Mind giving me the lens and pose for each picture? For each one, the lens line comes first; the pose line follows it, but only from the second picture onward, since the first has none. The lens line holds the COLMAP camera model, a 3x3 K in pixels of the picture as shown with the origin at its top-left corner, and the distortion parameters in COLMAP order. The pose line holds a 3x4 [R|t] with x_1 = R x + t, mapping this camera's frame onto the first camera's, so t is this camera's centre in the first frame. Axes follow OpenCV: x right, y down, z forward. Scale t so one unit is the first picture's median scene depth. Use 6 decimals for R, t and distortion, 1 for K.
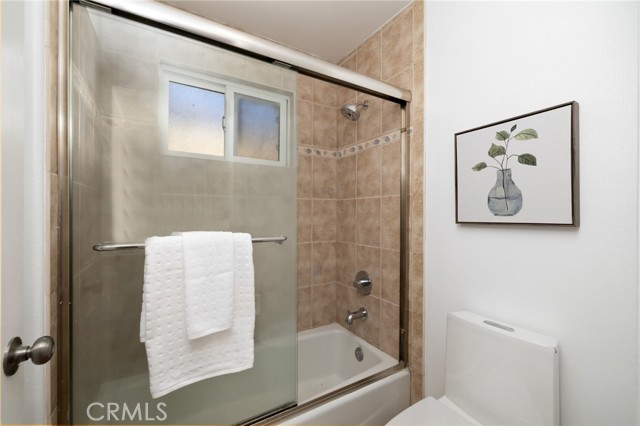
lens RADIAL K [[267.9, 0, 320.2], [0, 267.9, 211.1], [0, 0, 1]] dist [-0.002831, 0.000667]
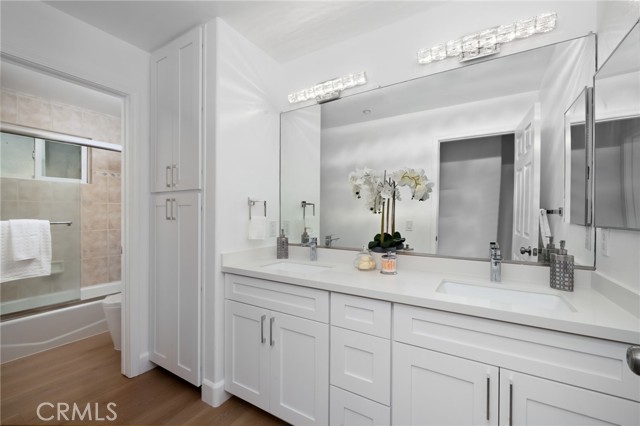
lens RADIAL K [[267.9, 0, 323.3], [0, 267.9, 213.0], [0, 0, 1]] dist [-0.002831, 0.000667]
pose [[0.889086, -0.005654, 0.457704, 0.397742], [0.003378, 0.999978, 0.005793, 0.008673], [-0.457727, -0.003604, 0.889086, -1.075329]]
